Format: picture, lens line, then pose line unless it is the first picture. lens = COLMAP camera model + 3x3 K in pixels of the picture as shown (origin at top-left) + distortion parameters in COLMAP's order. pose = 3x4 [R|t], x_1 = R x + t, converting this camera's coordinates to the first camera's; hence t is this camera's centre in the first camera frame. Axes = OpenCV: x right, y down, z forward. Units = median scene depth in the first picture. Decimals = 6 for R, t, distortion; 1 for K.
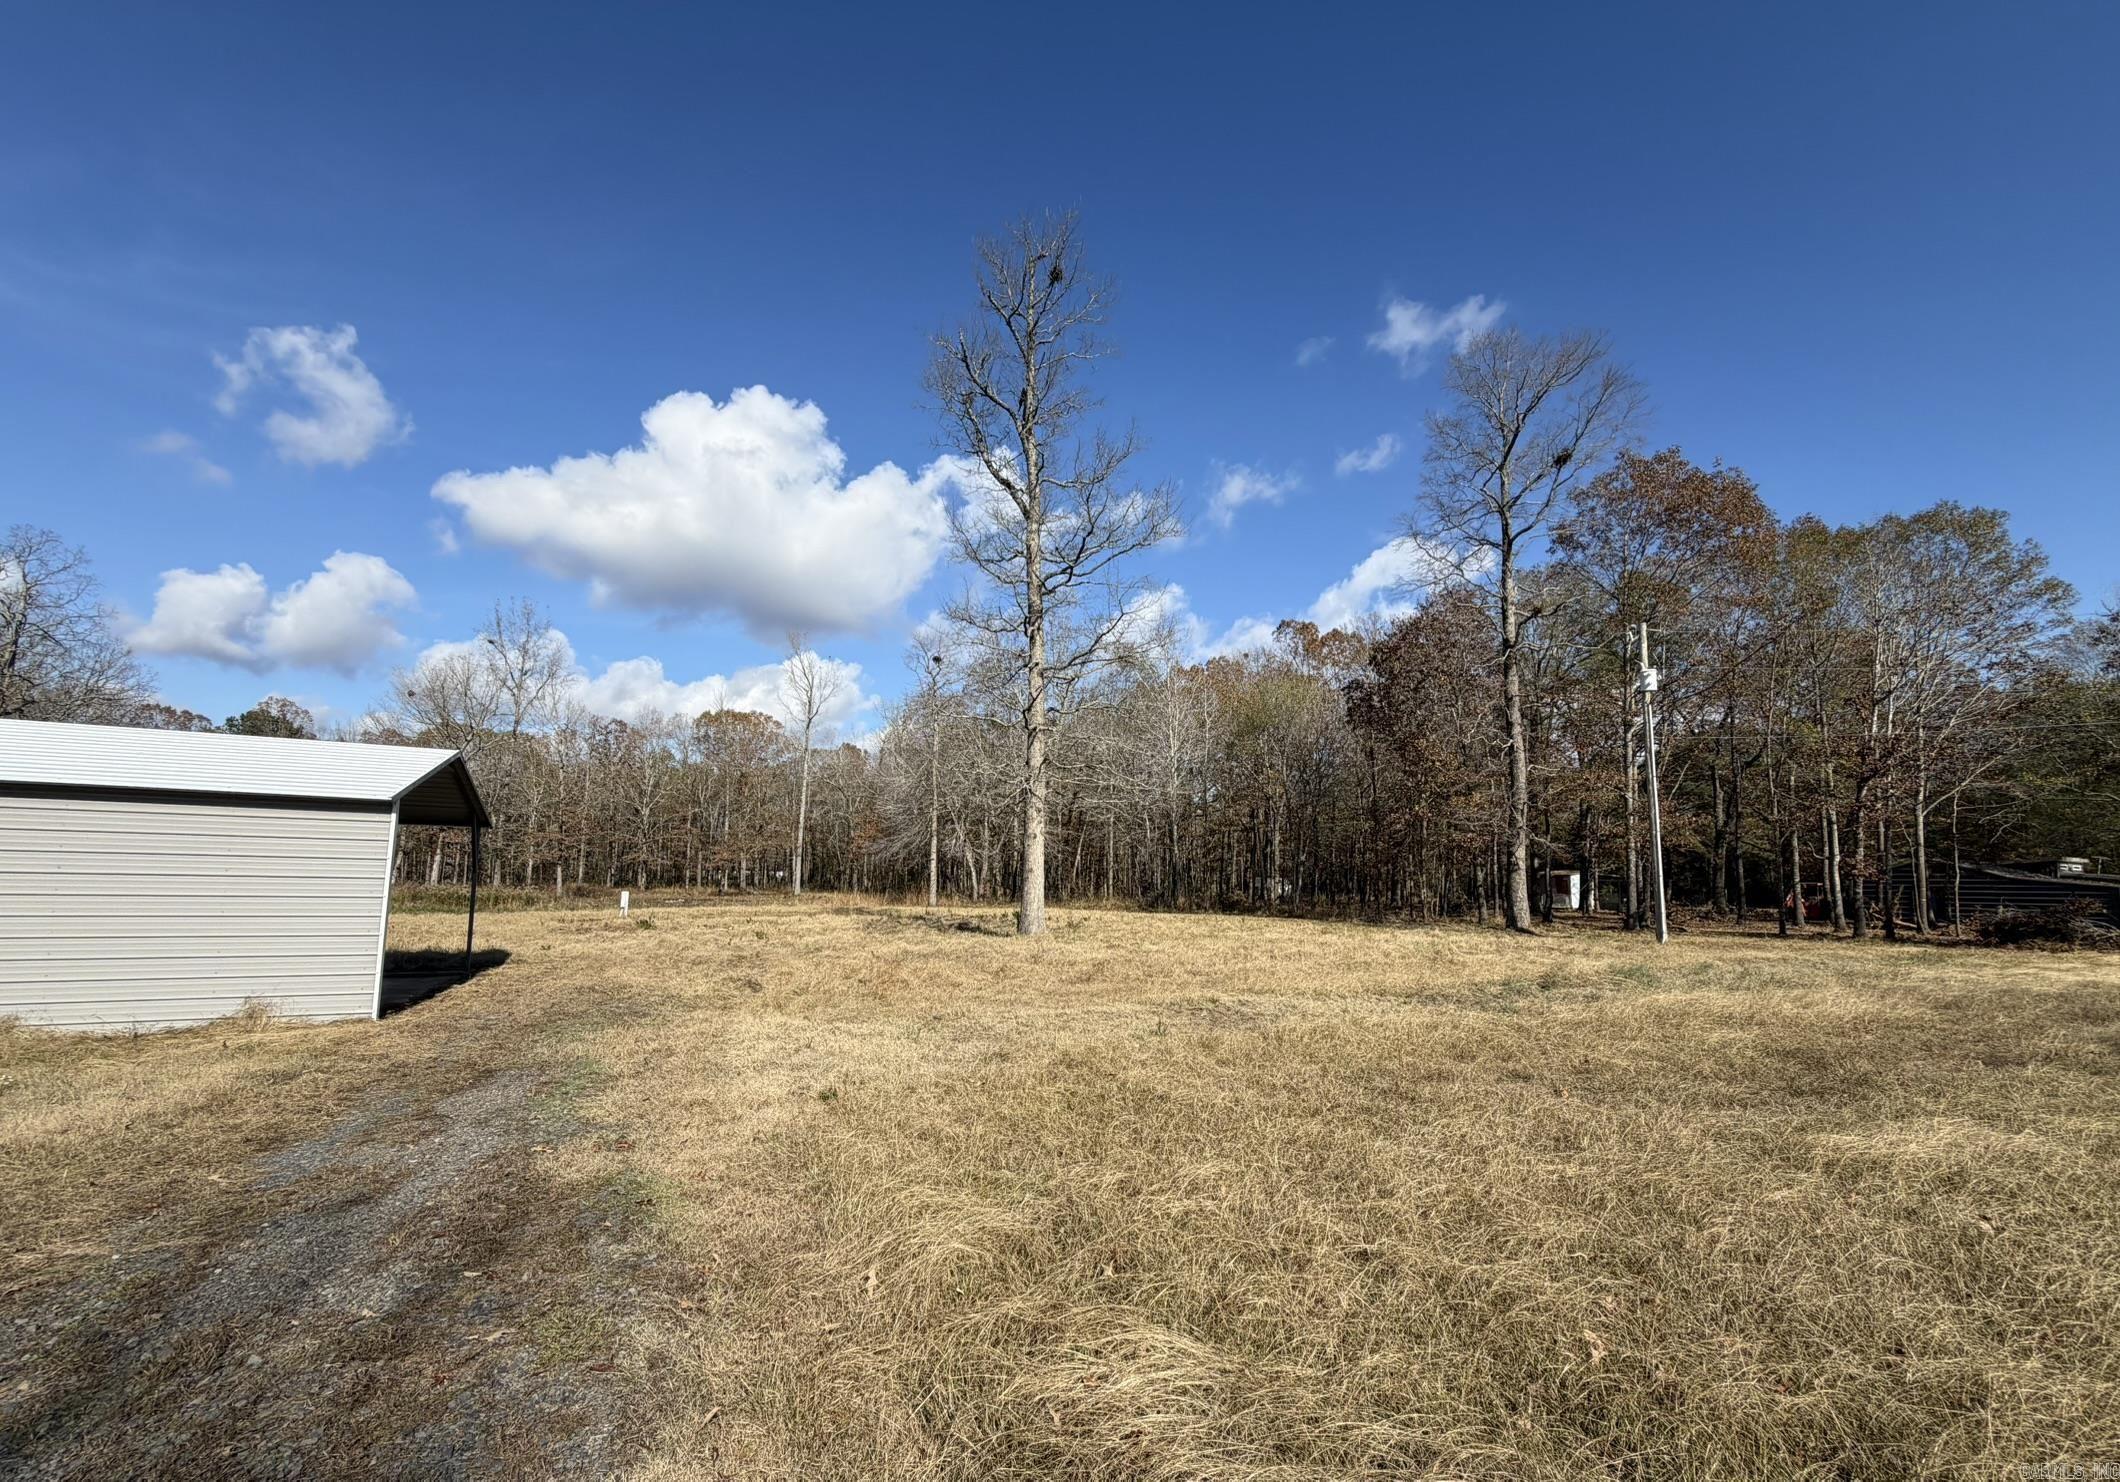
lens RADIAL K [[841.6, 0, 1066.6], [0, 841.6, 798.0], [0, 0, 1]] dist [0.000633, -0.000145]
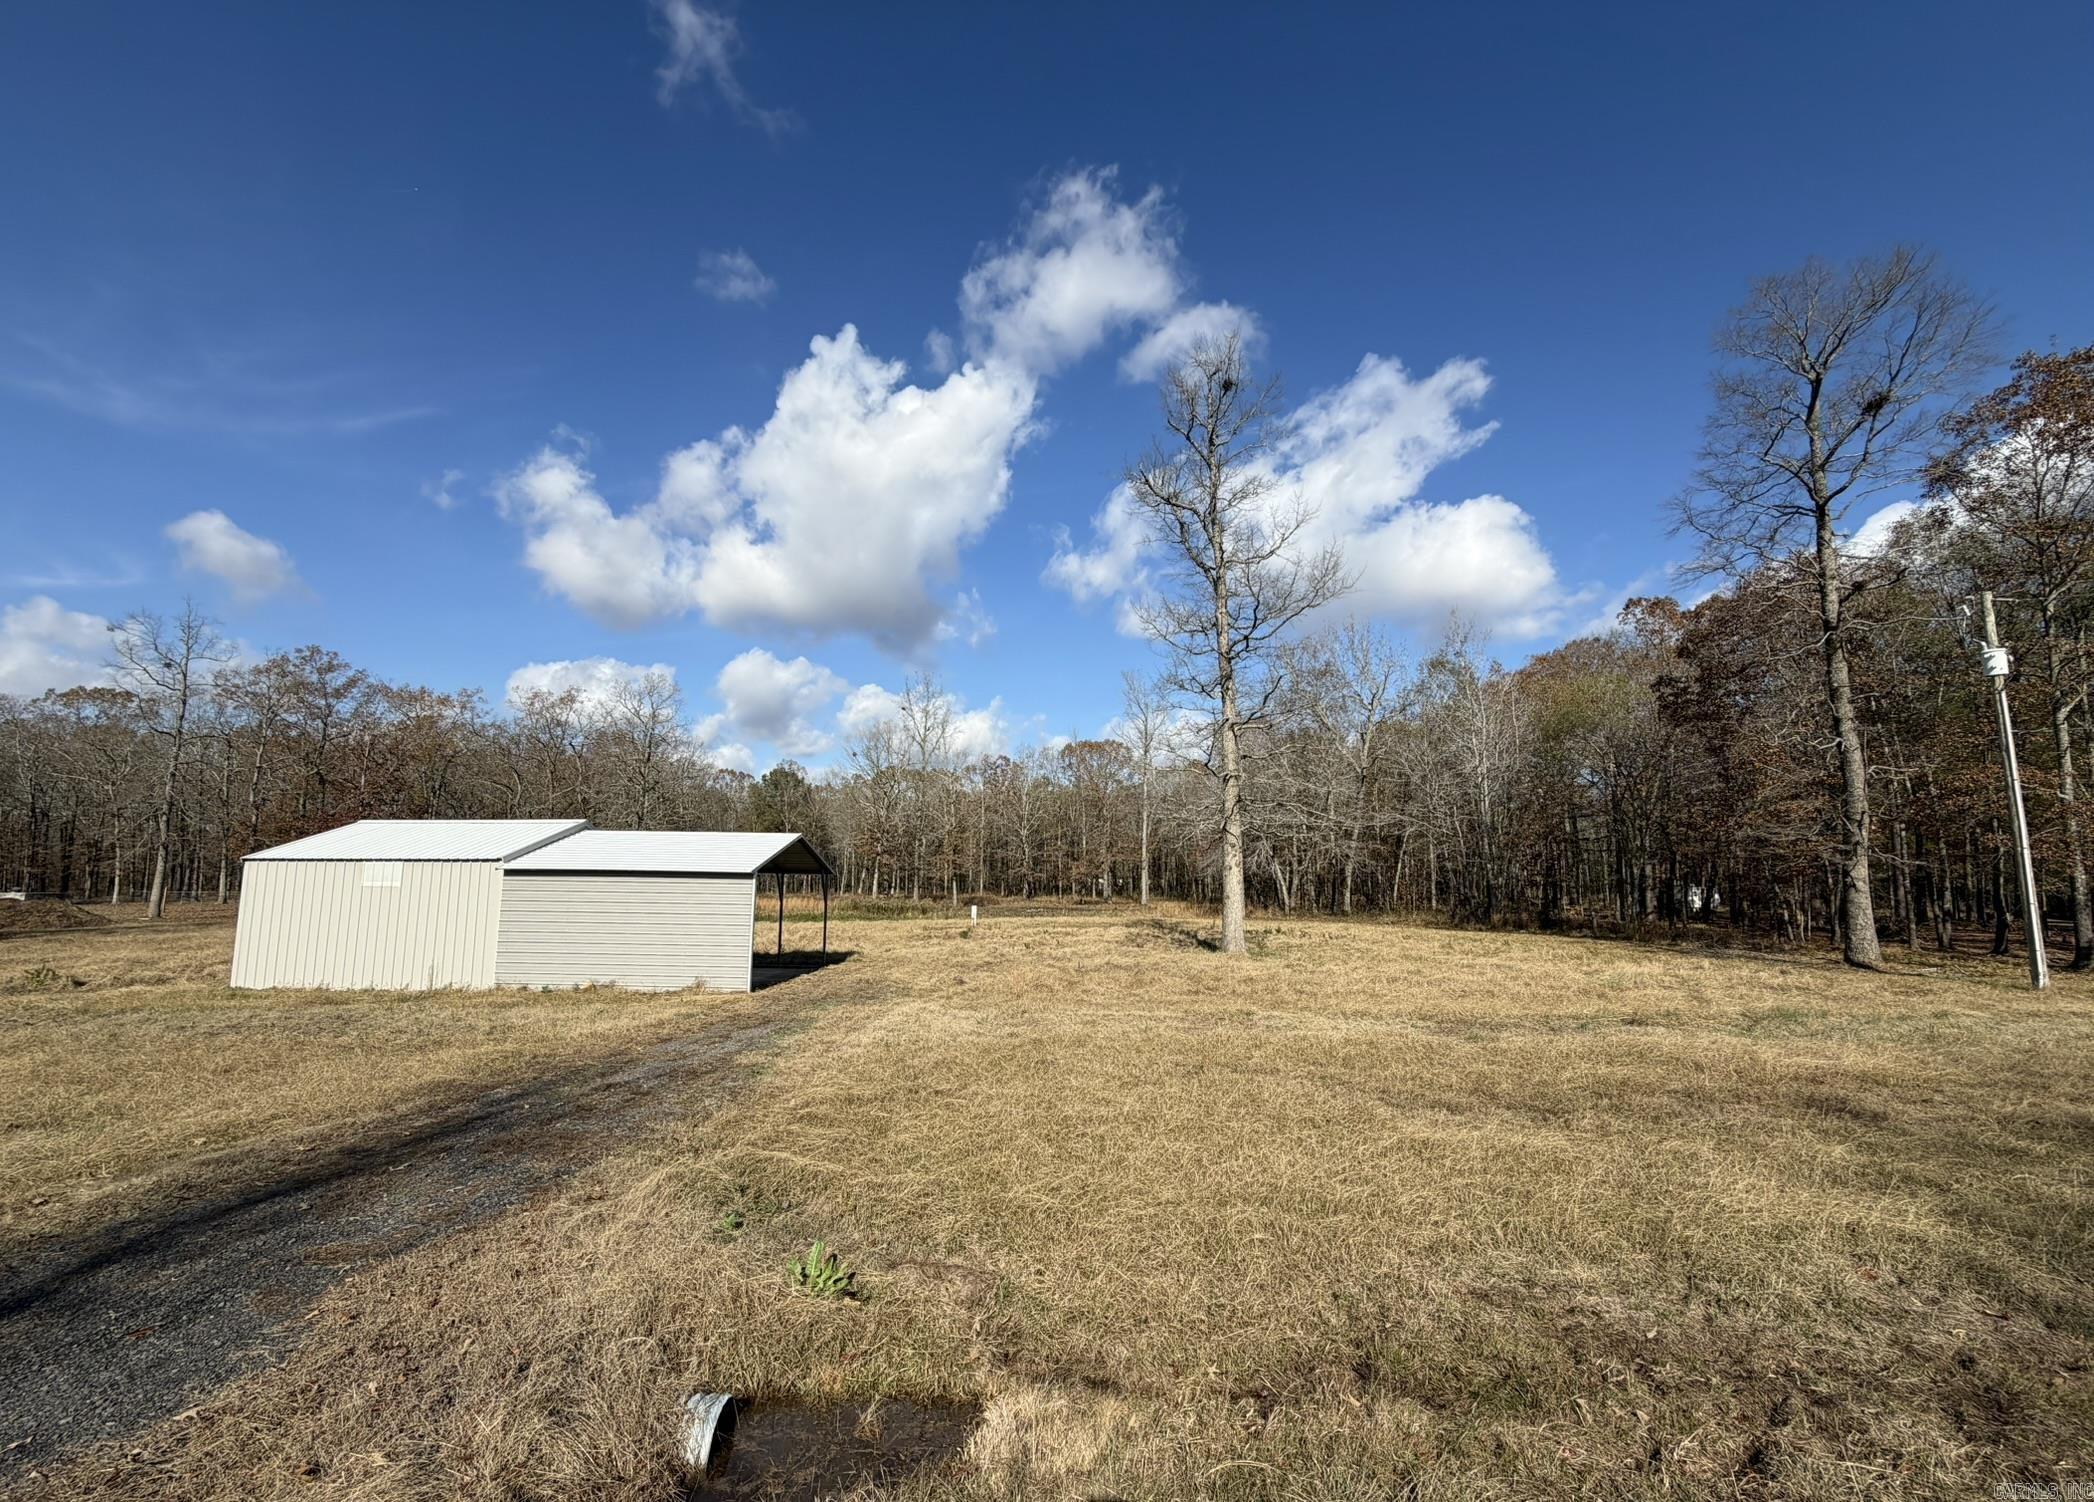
lens RADIAL K [[834.7, 0, 1051.0], [0, 834.7, 787.7], [0, 0, 1]] dist [0.000193, 0.000192]
pose [[0.892589, -0.054331, -0.447585, 0.192498], [0.045904, 0.998505, -0.029664, -0.030957], [0.448528, 0.005932, 0.893749, -0.106173]]
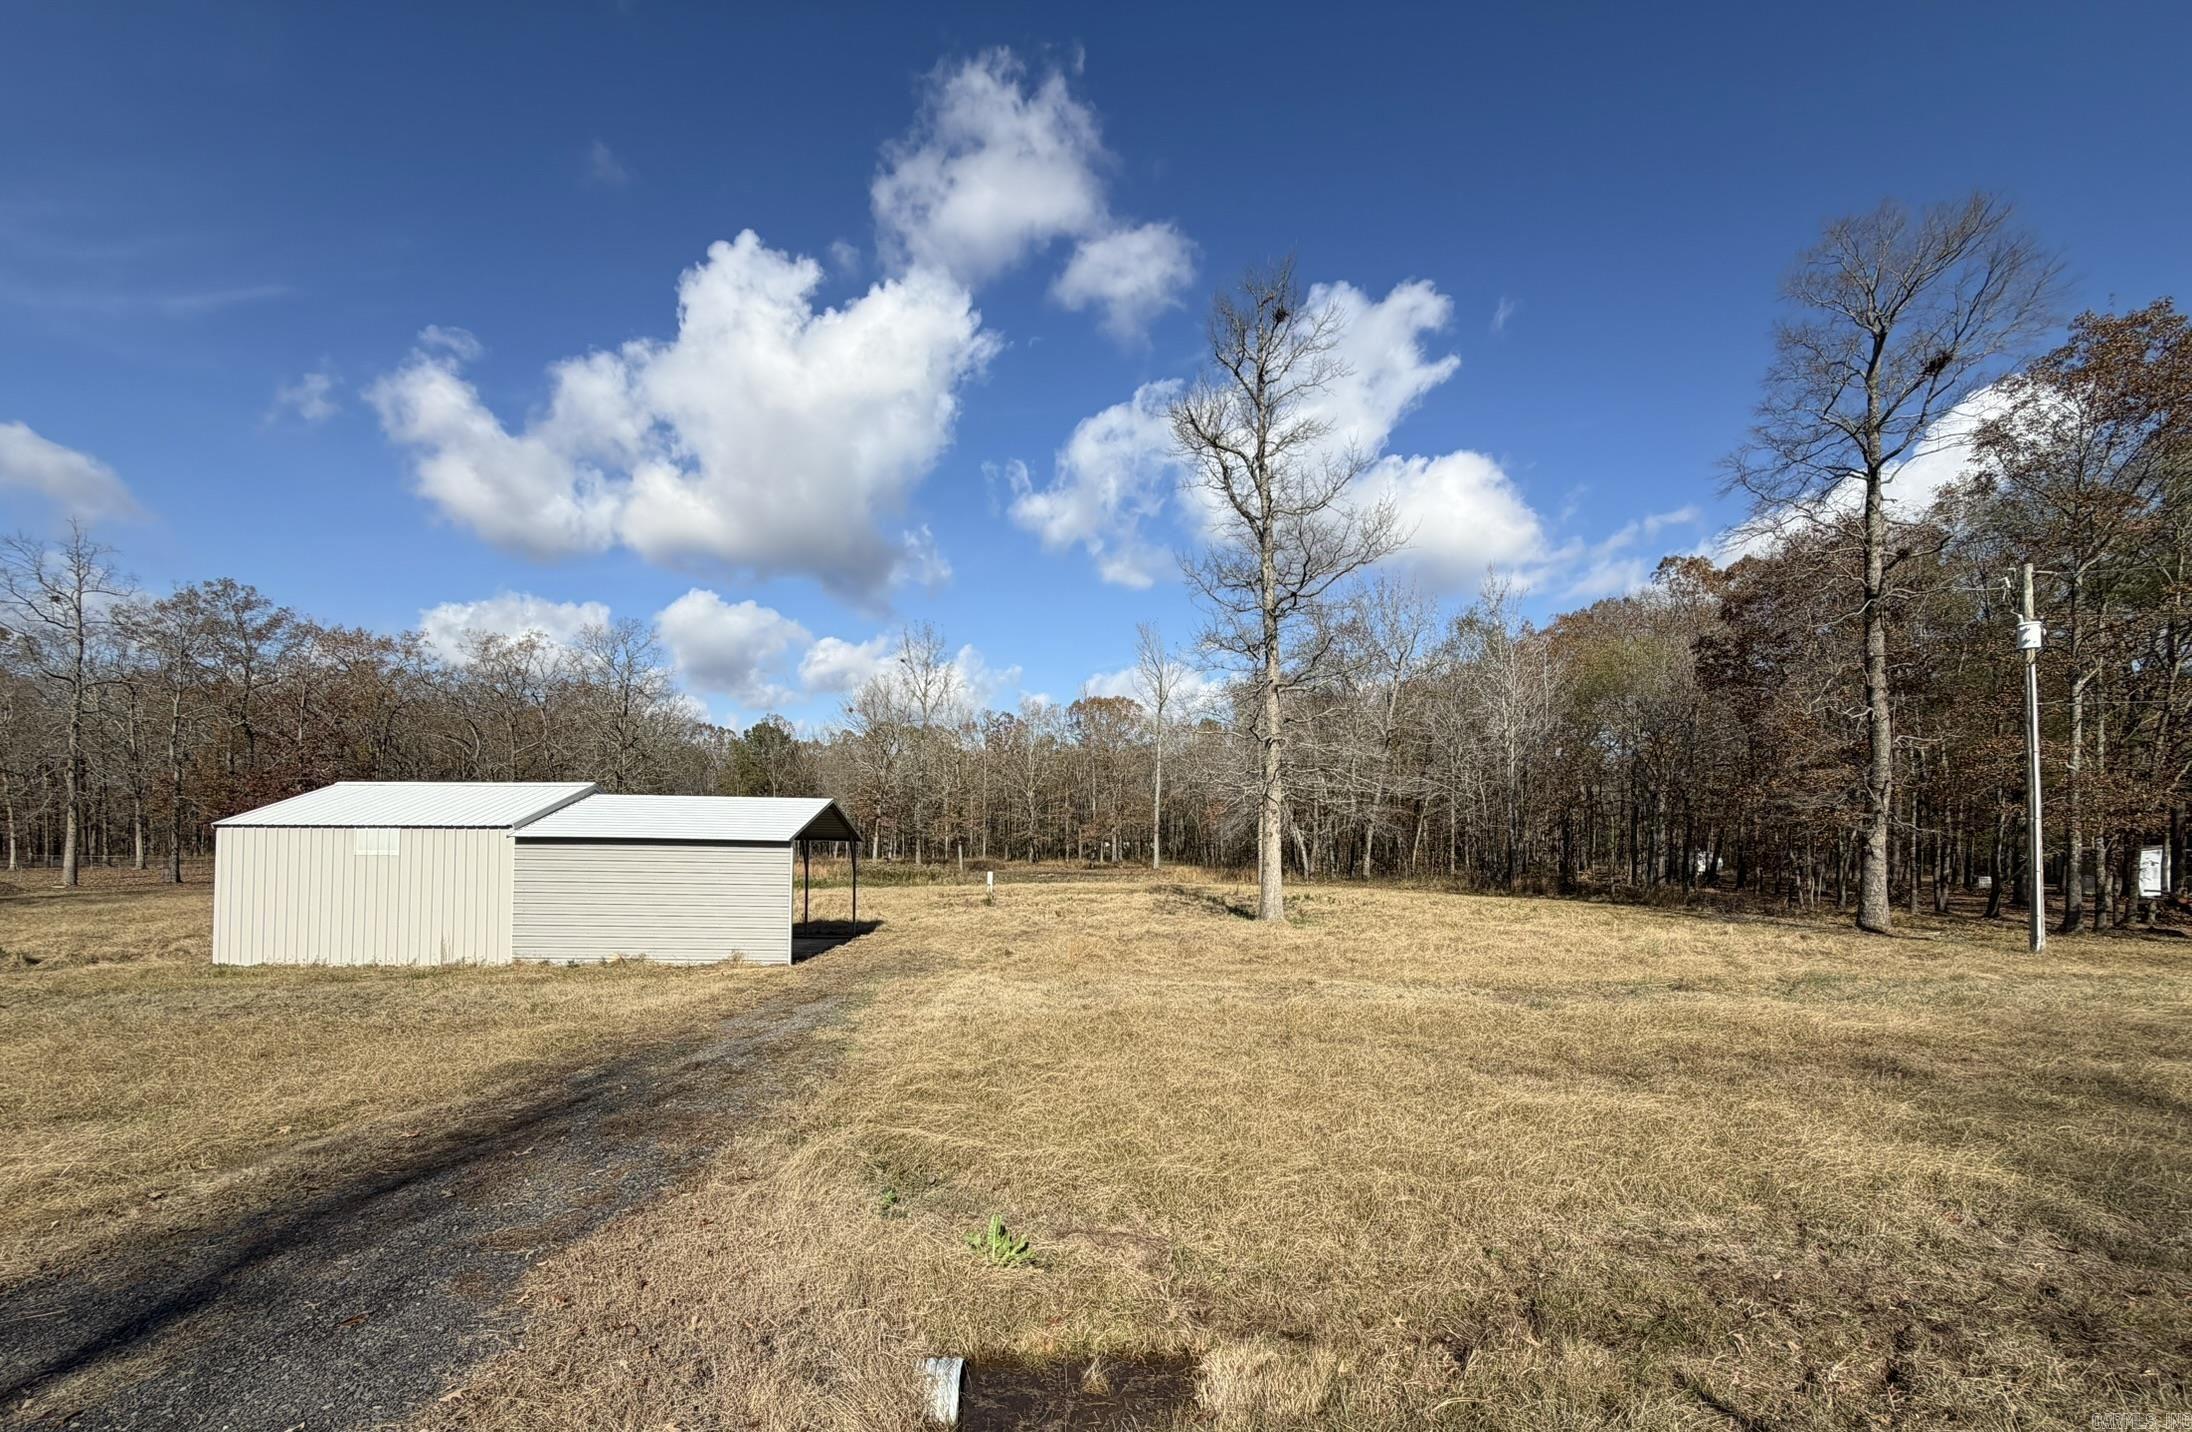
lens RADIAL K [[876.0, 0, 1105.0], [0, 876.0, 827.8], [0, 0, 1]] dist [0.000761, -0.000186]
pose [[0.919625, -0.010463, -0.392658, 0.161241], [0.039631, 0.997016, 0.066250, -0.037320], [0.390793, -0.076486, 0.917295, -0.127521]]
